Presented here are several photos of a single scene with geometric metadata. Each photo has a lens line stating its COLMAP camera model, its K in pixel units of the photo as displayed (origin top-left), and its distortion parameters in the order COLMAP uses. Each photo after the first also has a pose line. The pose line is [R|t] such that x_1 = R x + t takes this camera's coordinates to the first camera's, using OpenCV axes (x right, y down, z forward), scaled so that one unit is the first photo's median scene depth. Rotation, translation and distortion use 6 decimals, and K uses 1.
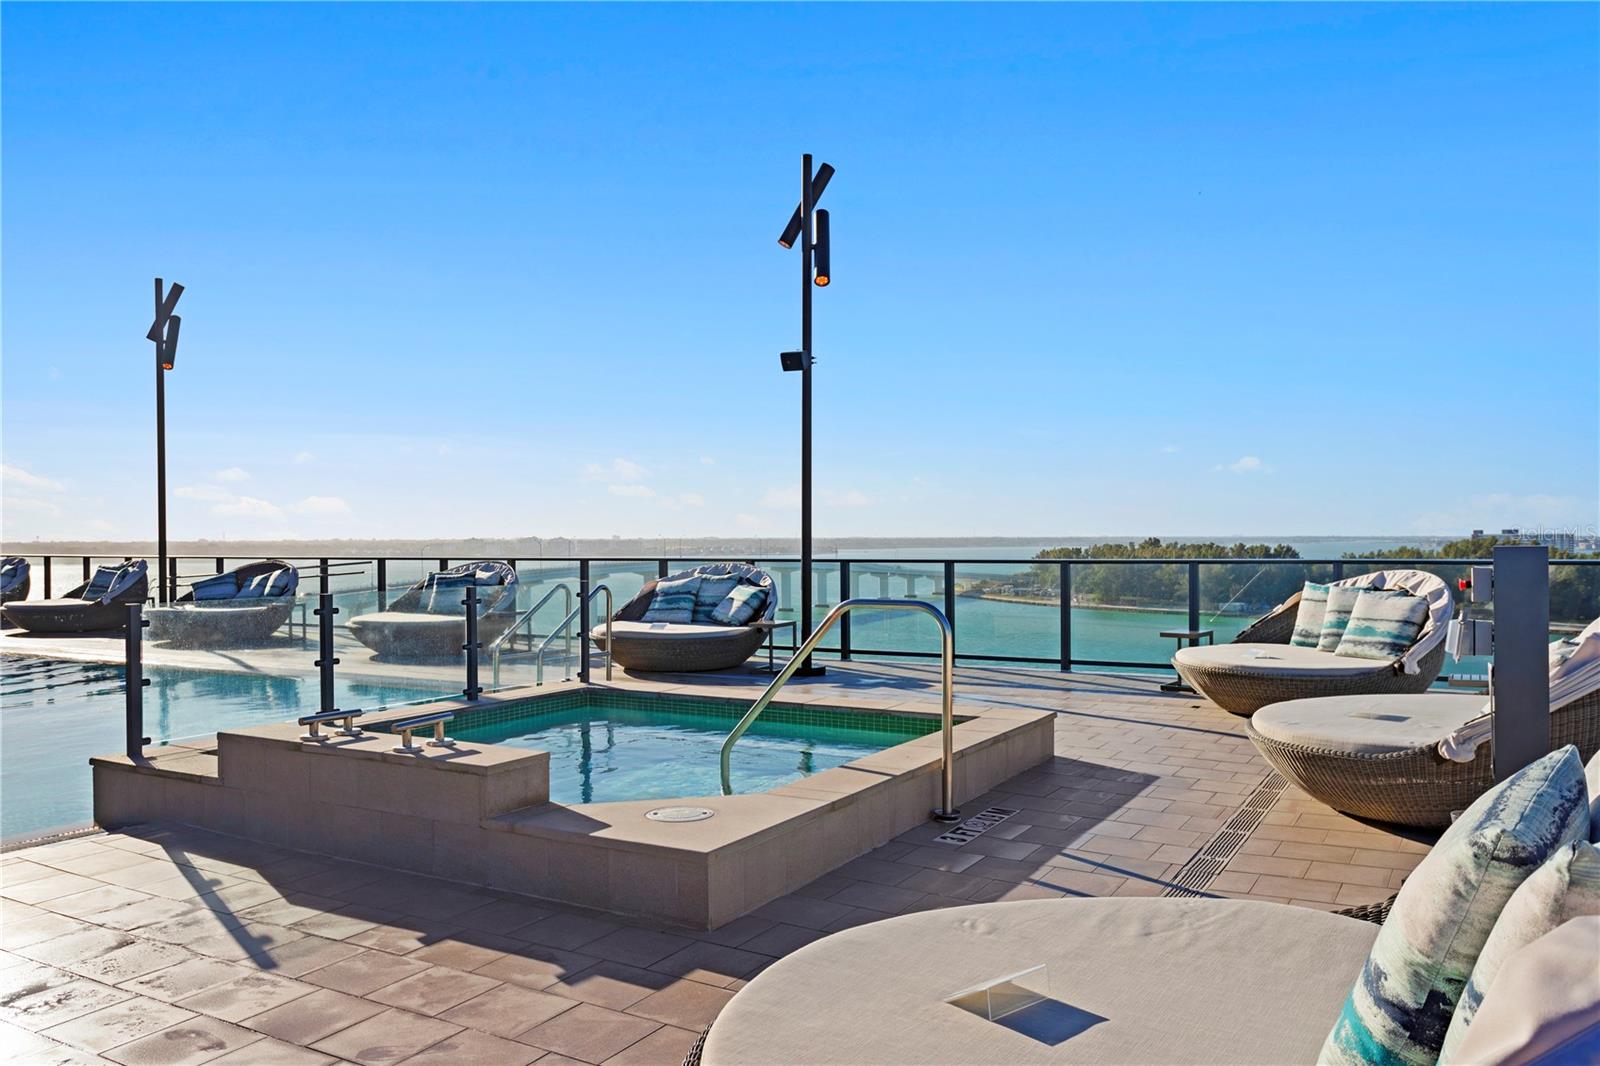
lens RADIAL K [[1201.1, 0, 800.0], [0, 1201.1, 533.0], [0, 0, 1]] dist [0.000883, -0.000511]
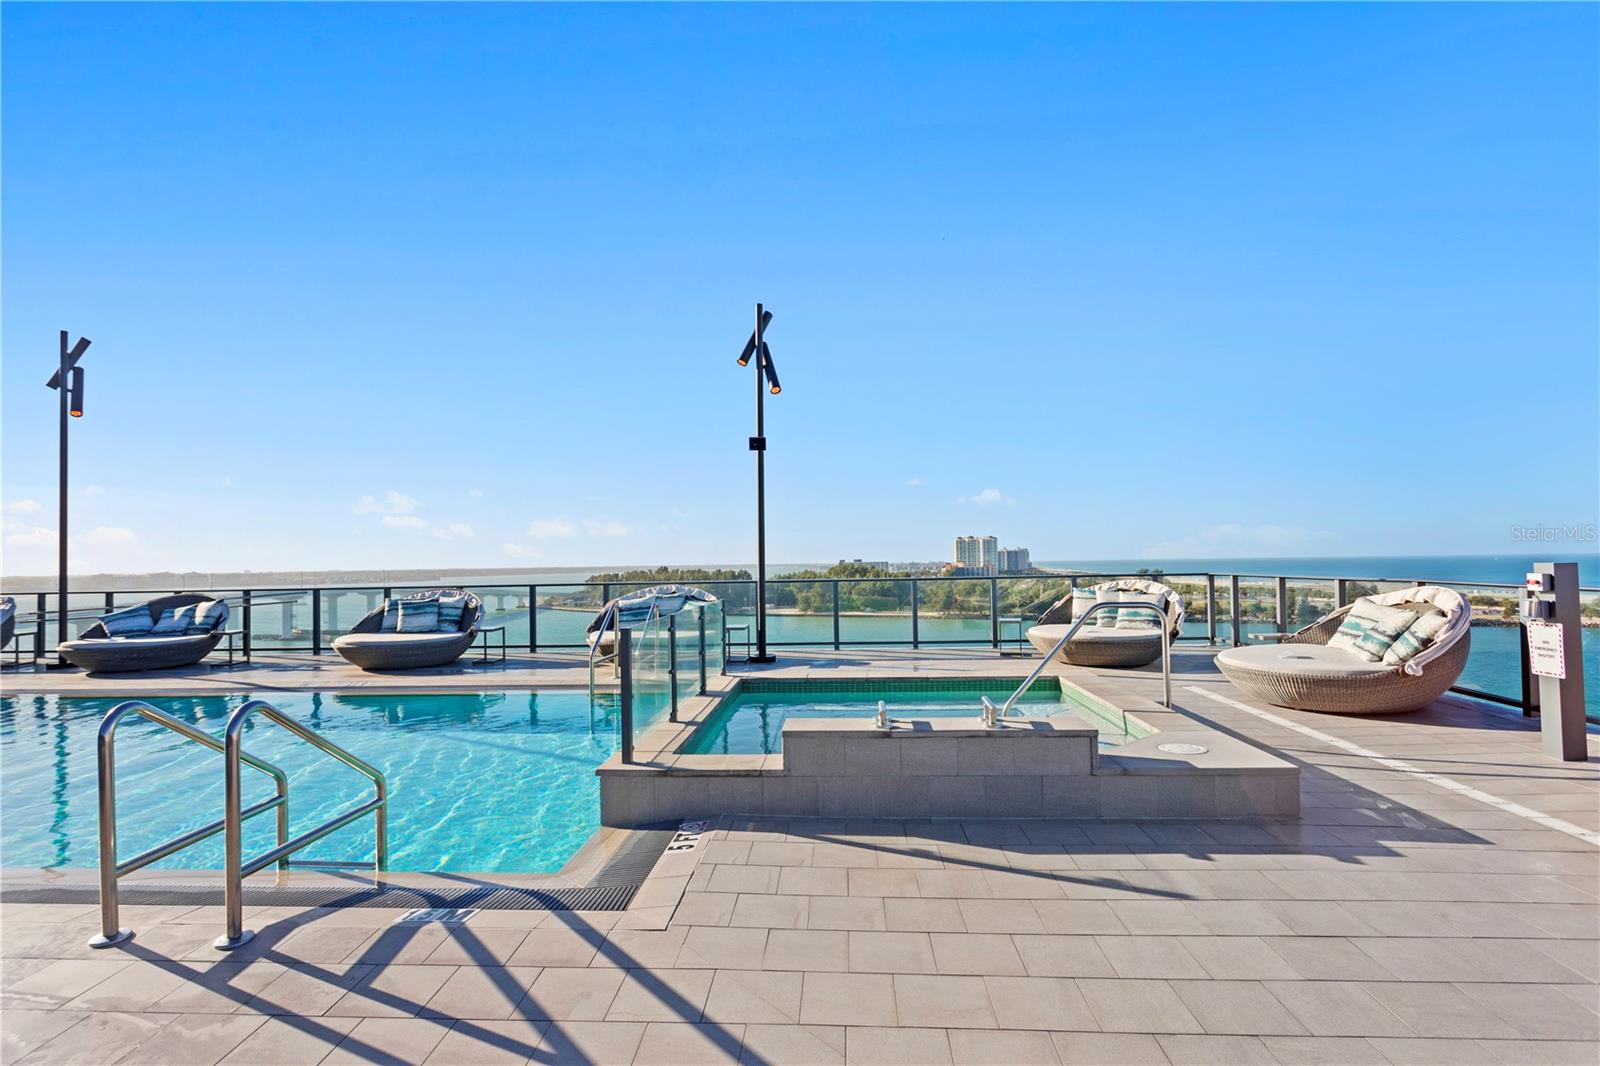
lens RADIAL K [[791.5, 0, 800.0], [0, 791.5, 533.0], [0, 0, 1]] dist [-0.011538, 0.006137]
pose [[0.893849, 0.006608, 0.448319, -0.347453], [0.010882, 0.999277, -0.036426, -0.000703], [-0.448235, 0.037438, 0.893131, 0.120014]]
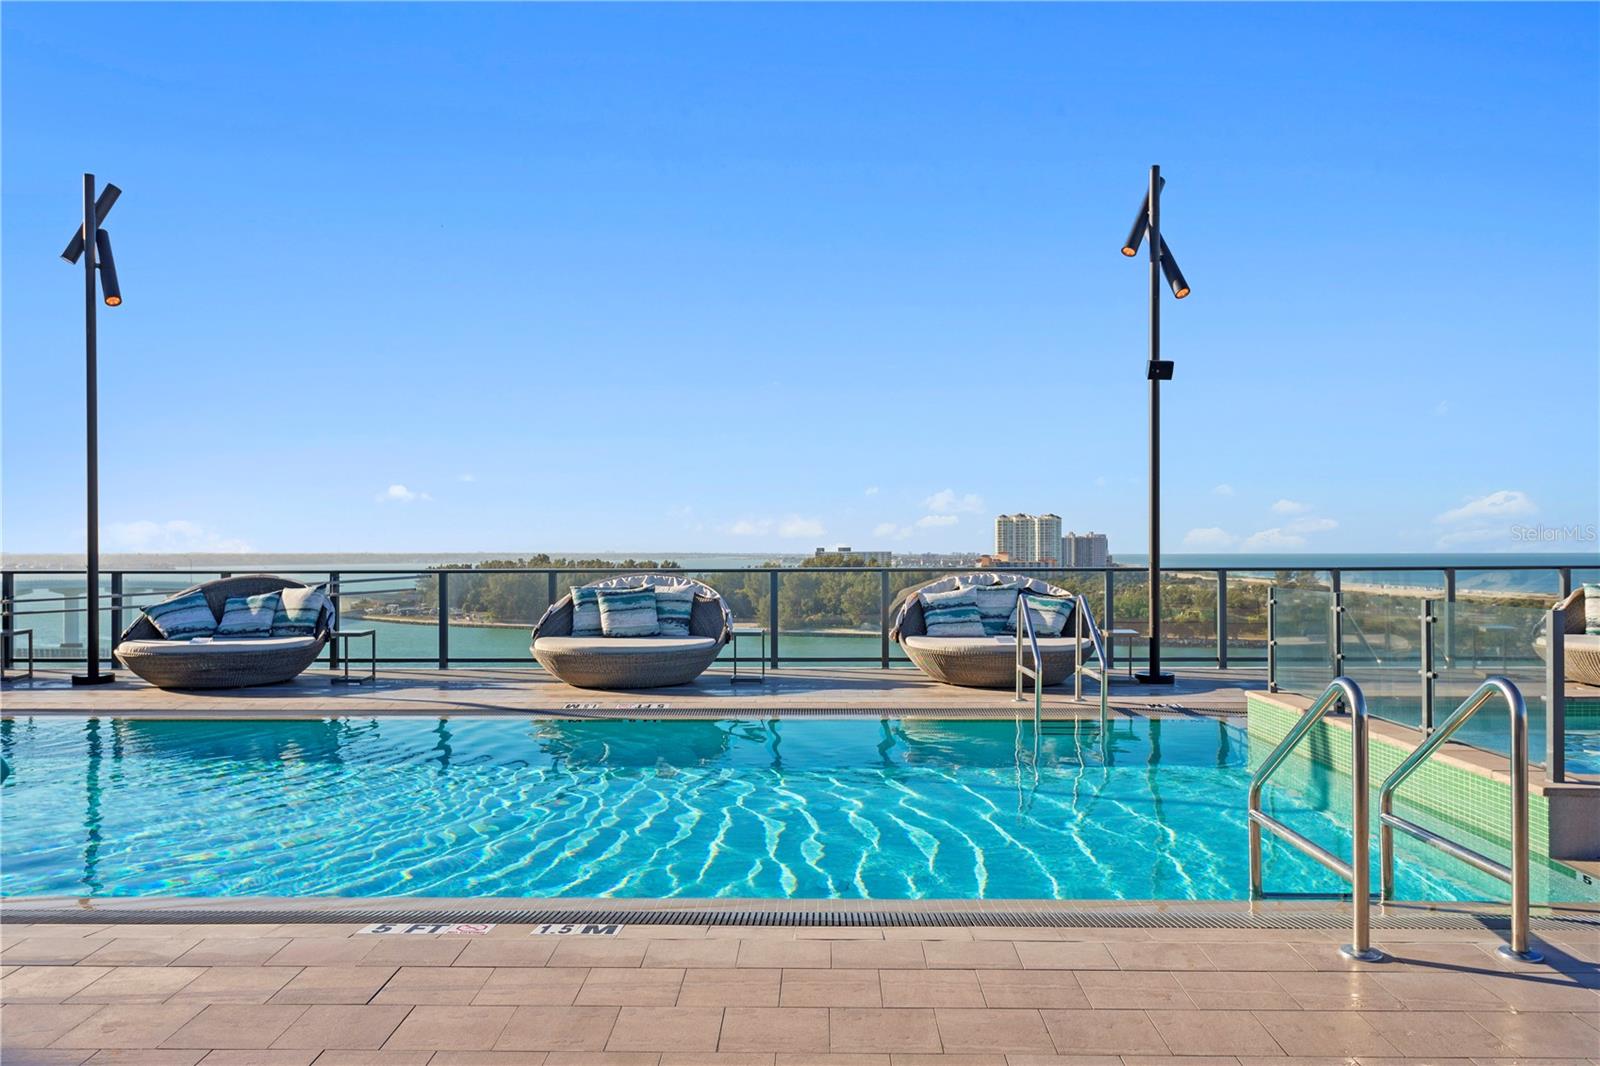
lens RADIAL K [[1240.1, 0, 797.7], [0, 1240.1, 537.6], [0, 0, 1]] dist [-0.002691, 0.000879]
pose [[0.874910, 0.007937, 0.484220, -0.690064], [-0.003406, 0.999942, -0.010236, 0.008202], [-0.484273, 0.007306, 0.874886, 0.224278]]
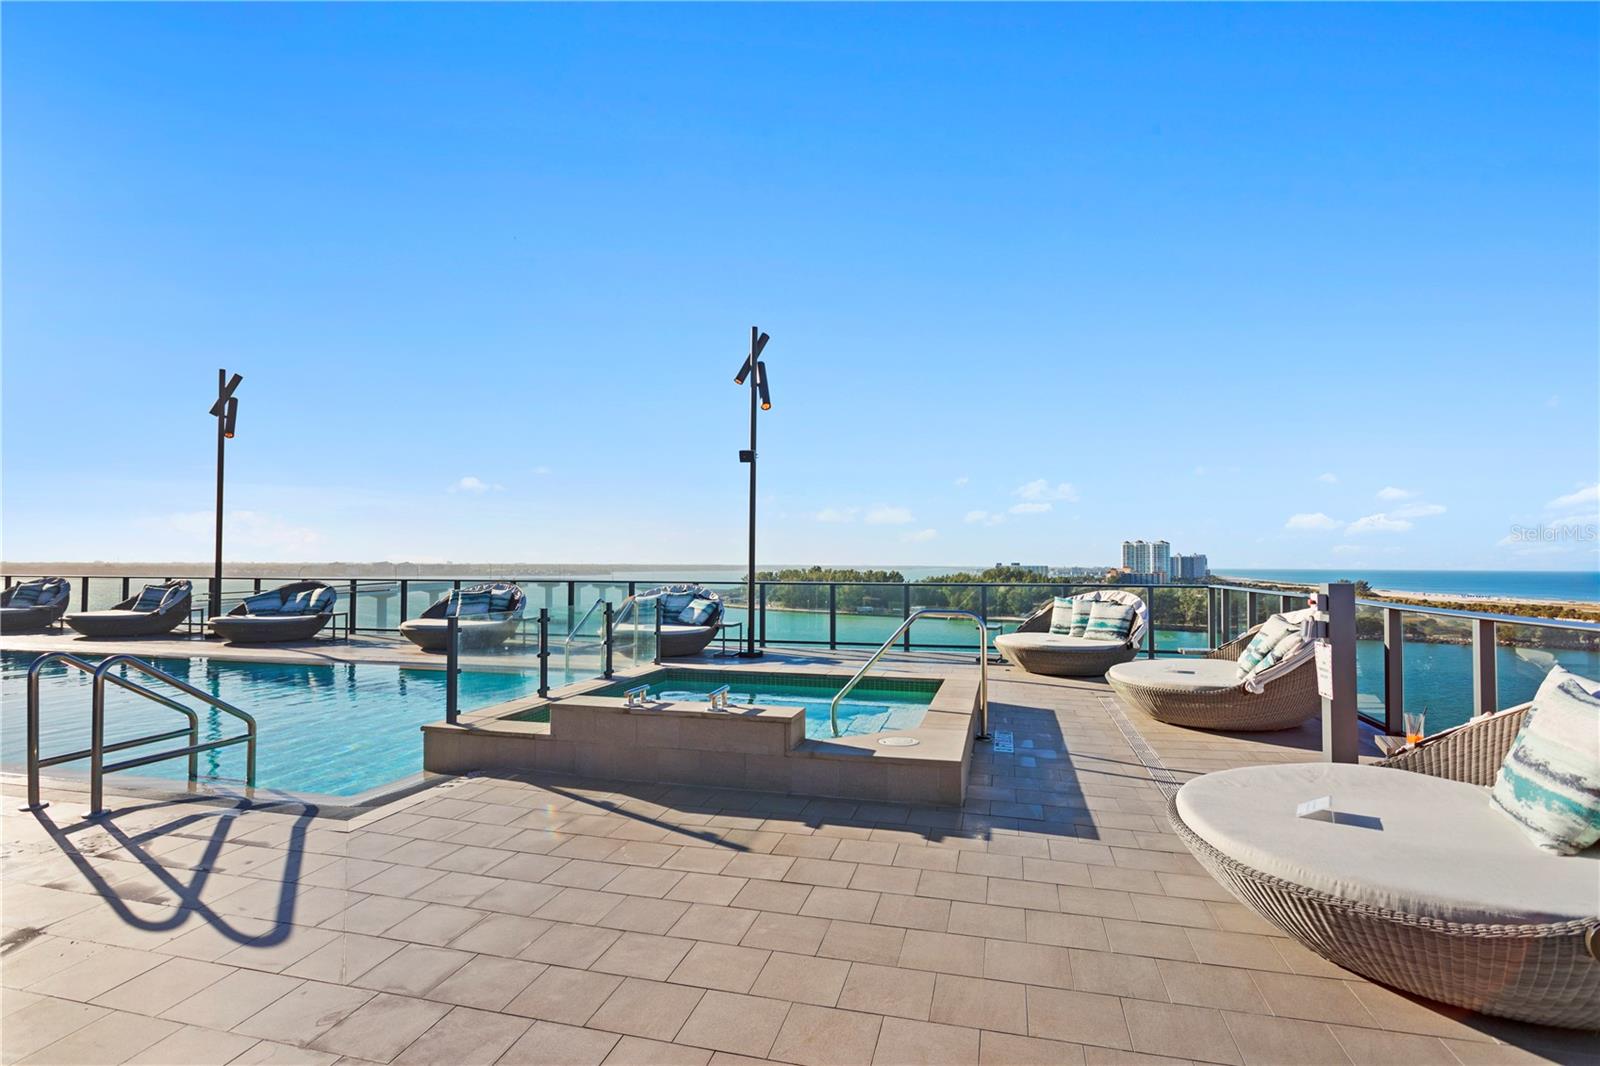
lens RADIAL K [[791.5, 0, 800.0], [0, 791.5, 533.0], [0, 0, 1]] dist [-0.011538, 0.006137]
pose [[0.964124, 0.018919, 0.264777, -0.190310], [-0.009302, 0.999252, -0.037528, -0.004333], [-0.265289, 0.033718, 0.963579, -0.010328]]
